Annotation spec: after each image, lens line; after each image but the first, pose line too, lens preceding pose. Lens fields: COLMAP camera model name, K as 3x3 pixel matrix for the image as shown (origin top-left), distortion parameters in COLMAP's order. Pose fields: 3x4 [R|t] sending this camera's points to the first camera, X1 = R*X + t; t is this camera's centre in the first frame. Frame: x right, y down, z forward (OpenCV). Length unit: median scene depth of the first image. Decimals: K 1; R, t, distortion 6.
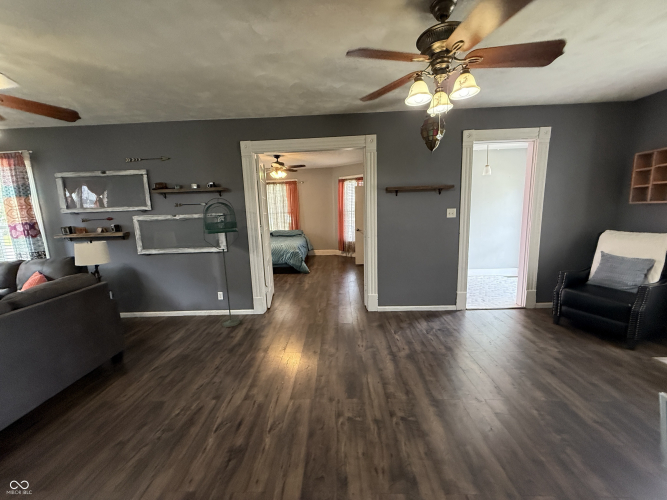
lens RADIAL K [[264.8, 0, 331.7], [0, 264.8, 248.2], [0, 0, 1]] dist [0.000411, 0.000184]
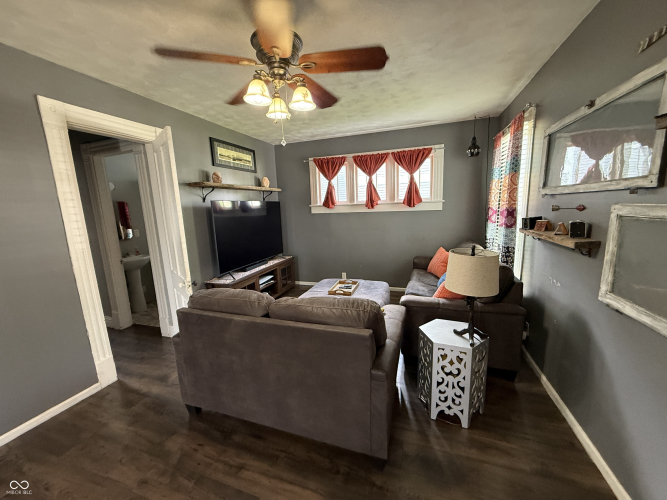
lens RADIAL K [[264.8, 0, 333.3], [0, 264.8, 249.9], [0, 0, 1]] dist [0.000411, 0.000184]
pose [[-0.305808, 0.196854, -0.931520, -0.249340], [-0.104975, 0.965455, 0.238488, -0.104913], [0.946288, 0.170718, -0.274579, 0.725333]]
